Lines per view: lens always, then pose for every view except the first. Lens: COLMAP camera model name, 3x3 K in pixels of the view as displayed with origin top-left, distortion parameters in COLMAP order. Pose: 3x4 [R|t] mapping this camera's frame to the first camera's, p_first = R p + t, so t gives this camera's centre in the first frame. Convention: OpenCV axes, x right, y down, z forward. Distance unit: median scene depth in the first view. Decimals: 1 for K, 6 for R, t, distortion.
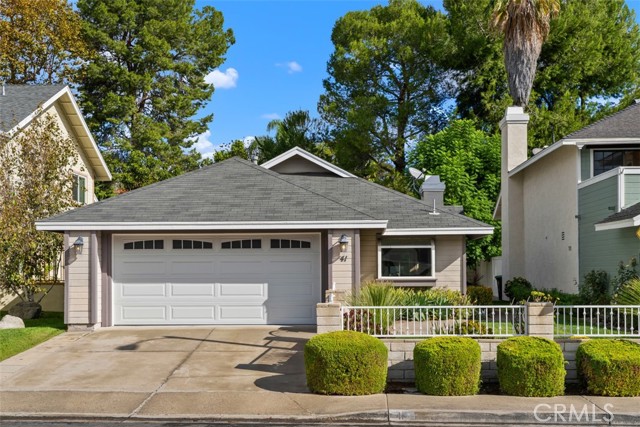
lens RADIAL K [[817.1, 0, 319.9], [0, 817.1, 215.4], [0, 0, 1]] dist [0.081764, 0.000000]
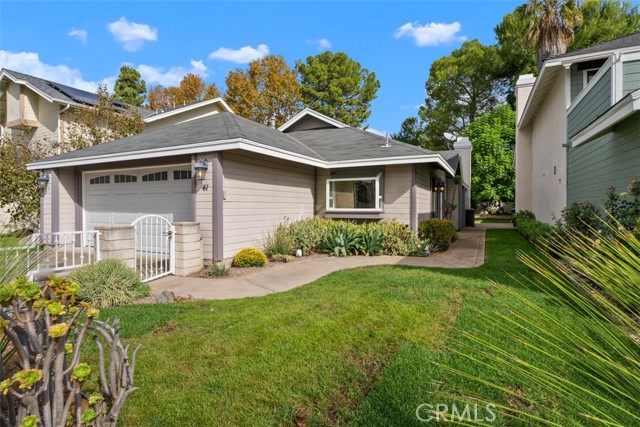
lens RADIAL K [[332.7, 0, 318.6], [0, 332.7, 202.7], [0, 0, 1]] dist [-0.007612, -0.000529]
pose [[0.911526, 0.000746, -0.411242, 0.212630], [0.023304, 0.998298, 0.053463, 0.039577], [0.410582, -0.058317, 0.909957, 0.541963]]
